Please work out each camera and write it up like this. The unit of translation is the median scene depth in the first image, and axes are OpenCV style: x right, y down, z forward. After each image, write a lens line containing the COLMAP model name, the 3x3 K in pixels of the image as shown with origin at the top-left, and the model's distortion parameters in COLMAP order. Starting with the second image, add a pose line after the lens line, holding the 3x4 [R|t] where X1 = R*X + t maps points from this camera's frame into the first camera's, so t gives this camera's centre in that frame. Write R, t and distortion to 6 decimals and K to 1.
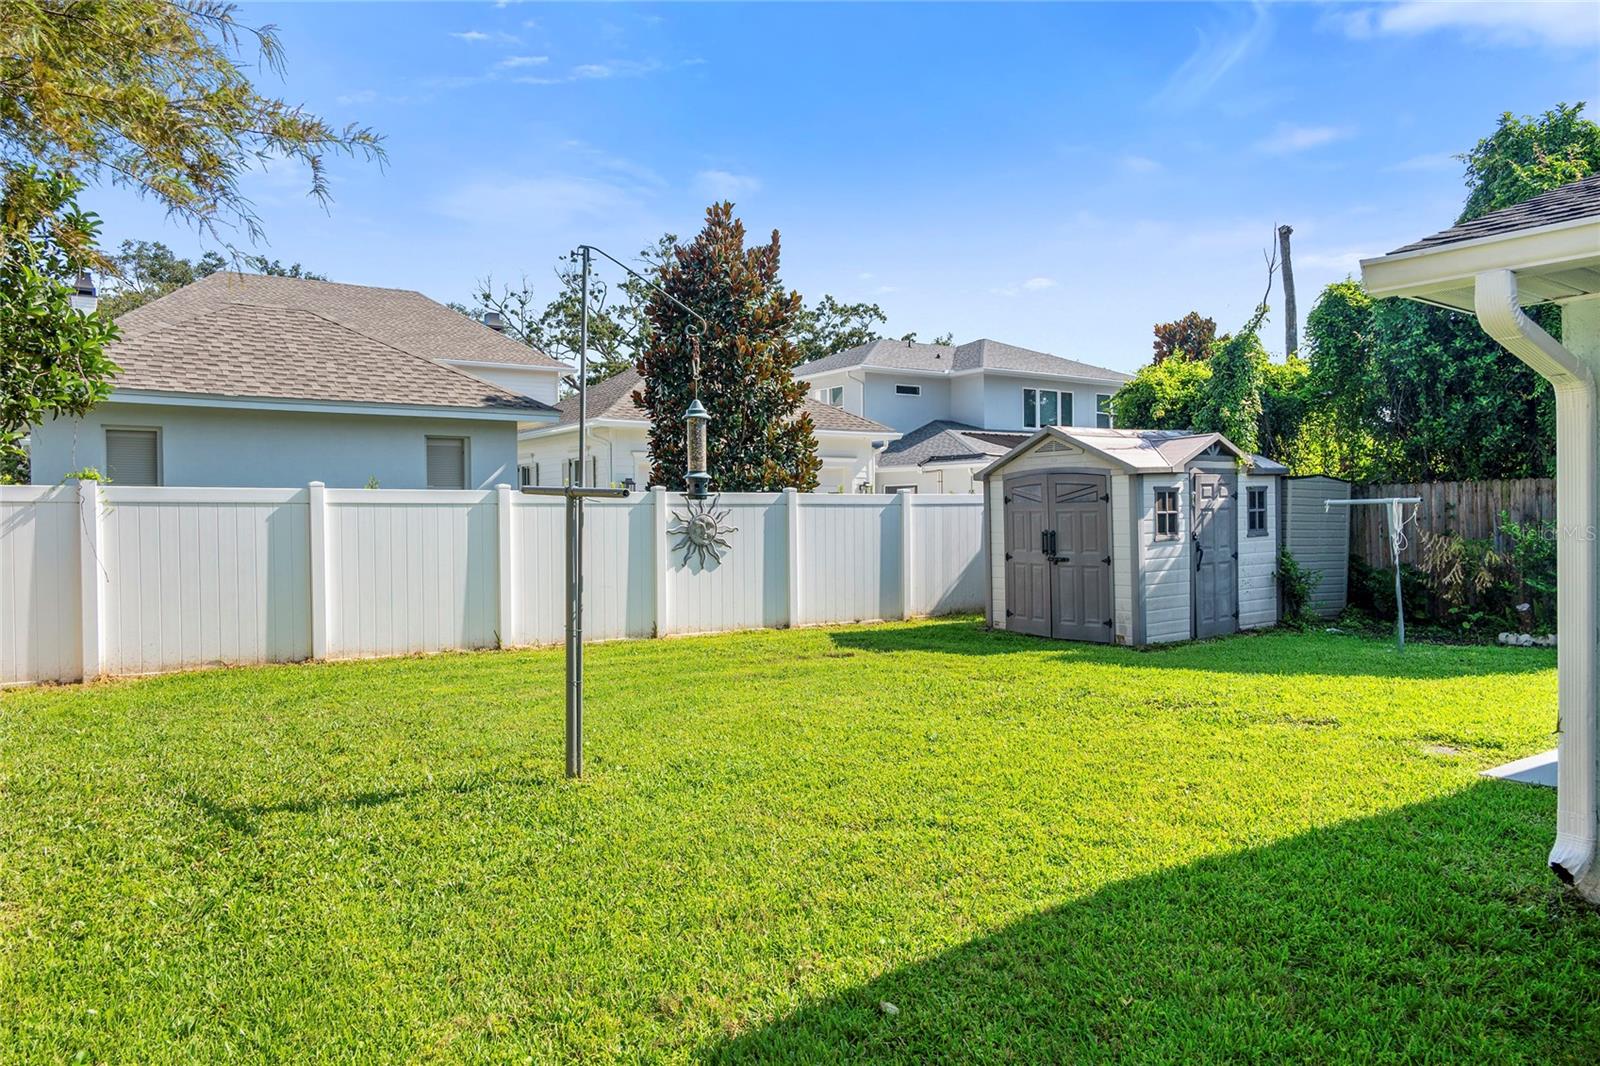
lens RADIAL K [[1072.7, 0, 799.5], [0, 1072.7, 515.7], [0, 0, 1]] dist [0.000282, -0.001396]
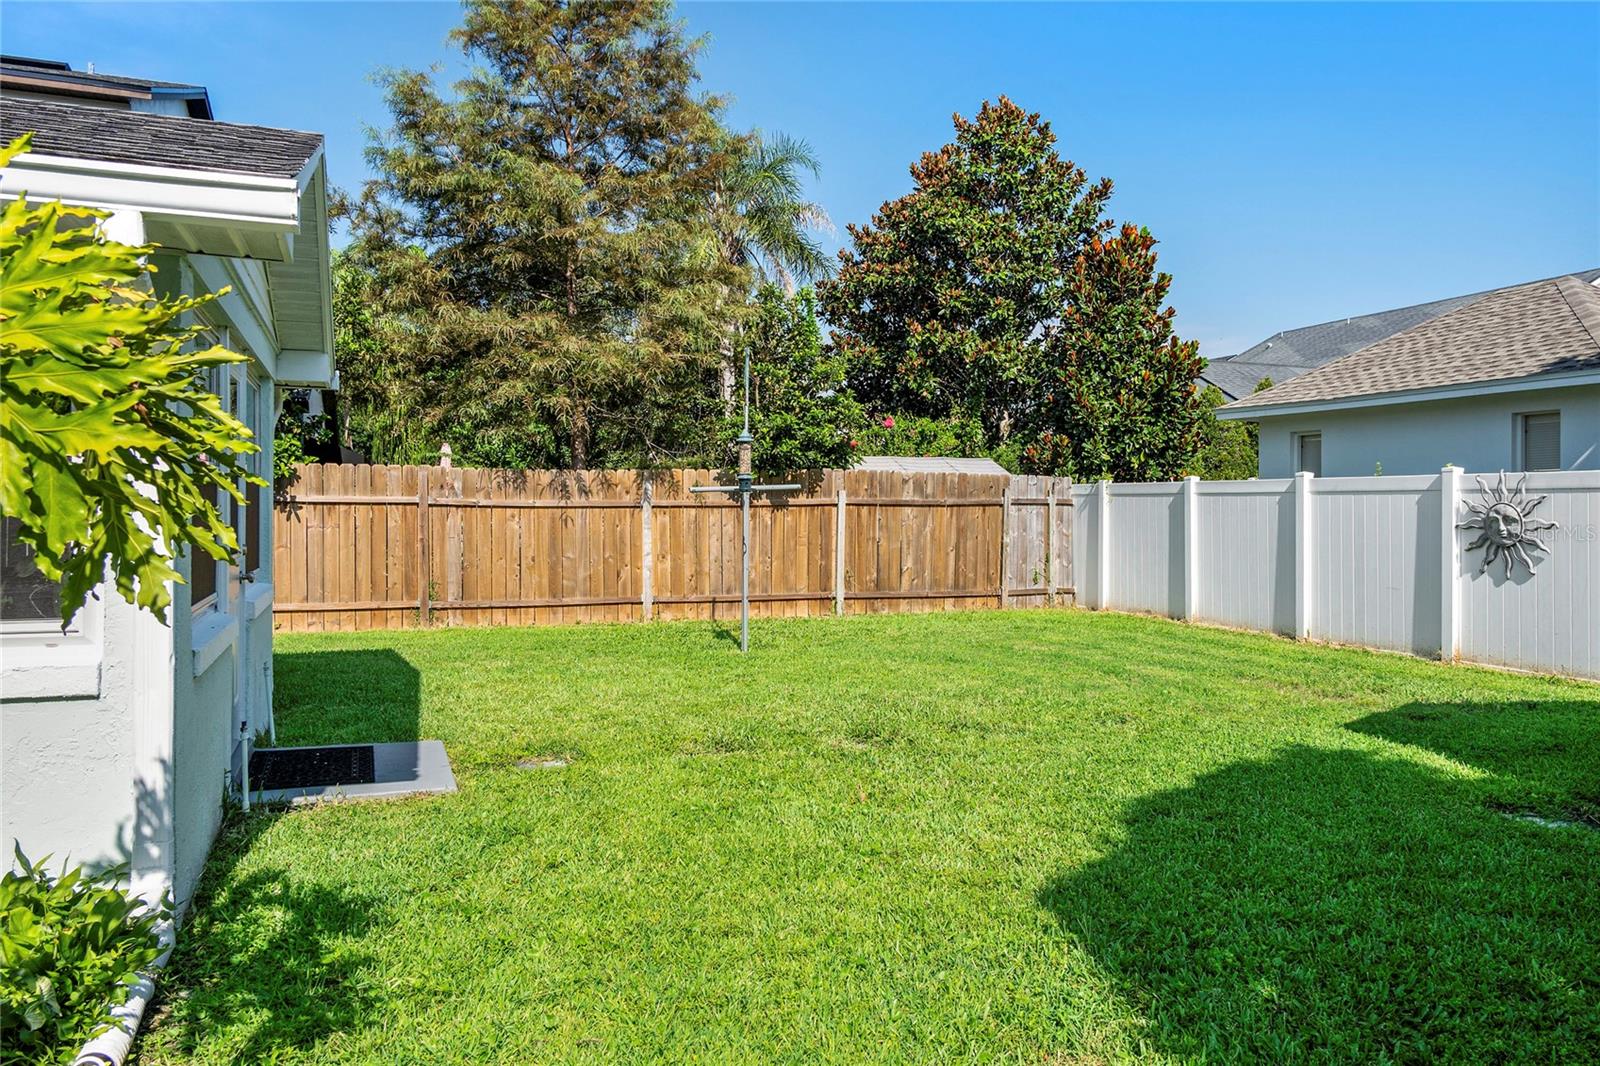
lens RADIAL K [[1072.7, 0, 799.5], [0, 1072.7, 515.7], [0, 0, 1]] dist [0.000282, -0.001396]
pose [[-0.208404, 0.016988, -0.977895, 0.701141], [0.005582, 0.999854, 0.016180, -0.007224], [0.978027, -0.002086, -0.208468, 0.681647]]
